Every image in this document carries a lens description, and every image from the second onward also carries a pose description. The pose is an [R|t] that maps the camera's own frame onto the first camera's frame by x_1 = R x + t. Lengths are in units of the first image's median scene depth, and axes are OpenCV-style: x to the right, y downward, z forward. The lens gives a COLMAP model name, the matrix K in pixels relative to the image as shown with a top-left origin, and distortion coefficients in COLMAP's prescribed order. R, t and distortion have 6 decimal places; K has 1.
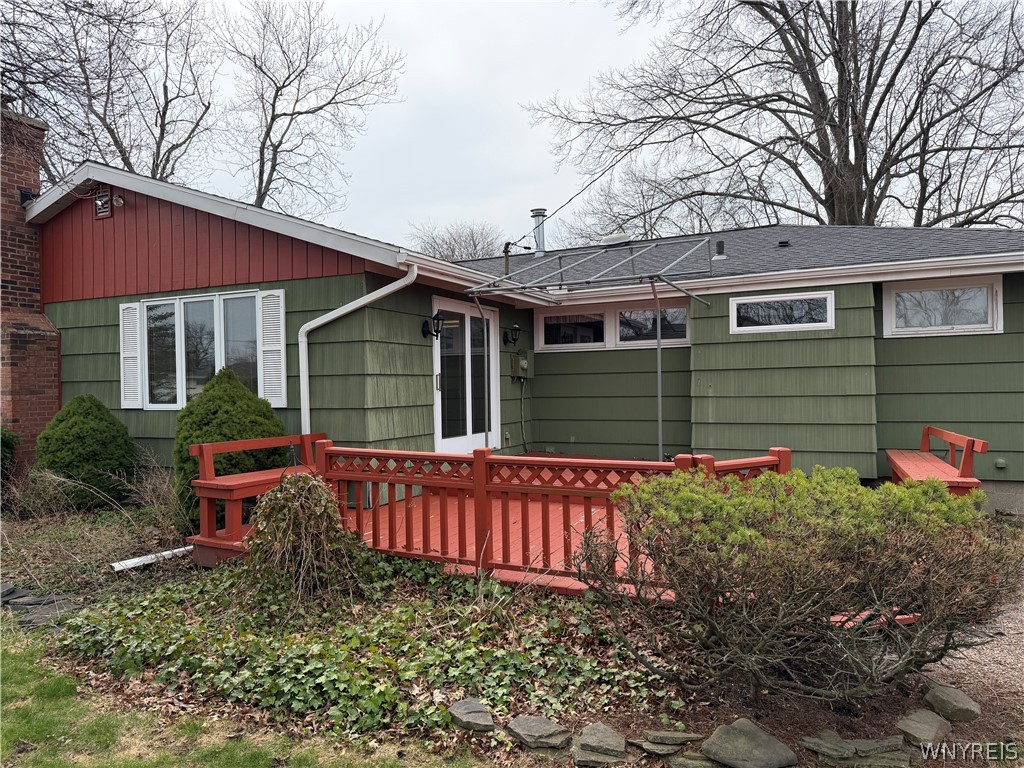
lens RADIAL K [[716.3, 0, 512.0], [0, 716.3, 384.0], [0, 0, 1]] dist [0.048725, -0.052903]
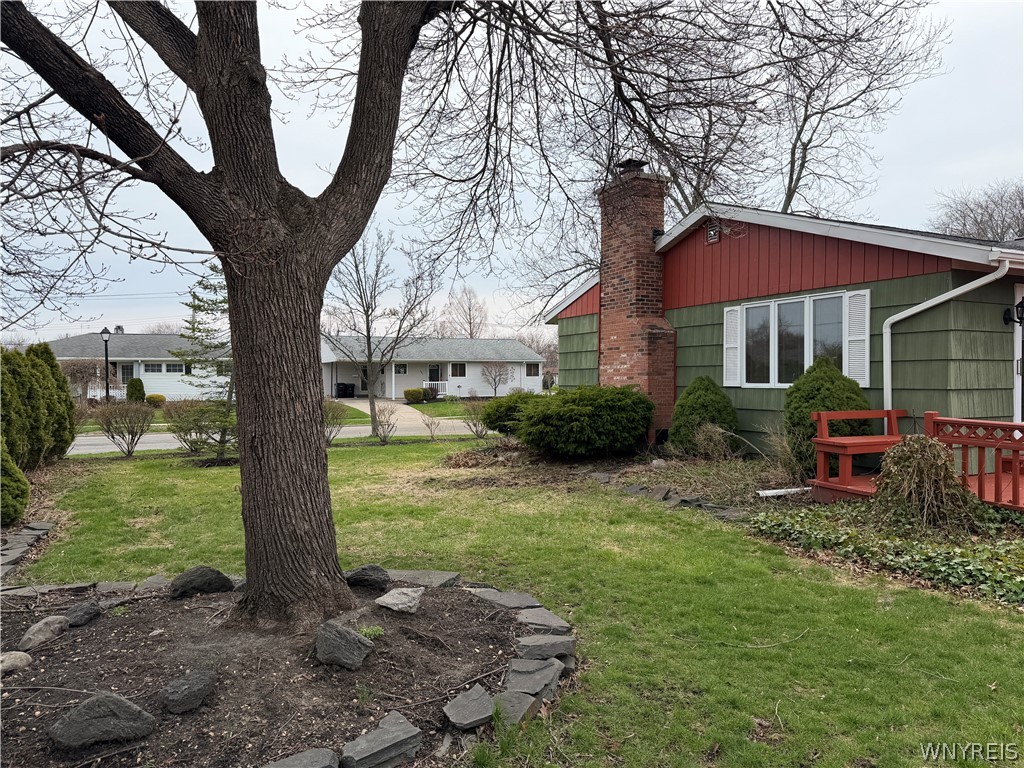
lens RADIAL K [[716.3, 0, 512.0], [0, 716.3, 384.0], [0, 0, 1]] dist [0.048725, -0.052903]
pose [[0.790832, 0.016100, -0.611821, -0.046608], [-0.005573, 0.999802, 0.019107, 0.006932], [0.612008, -0.011701, 0.790765, -0.315040]]
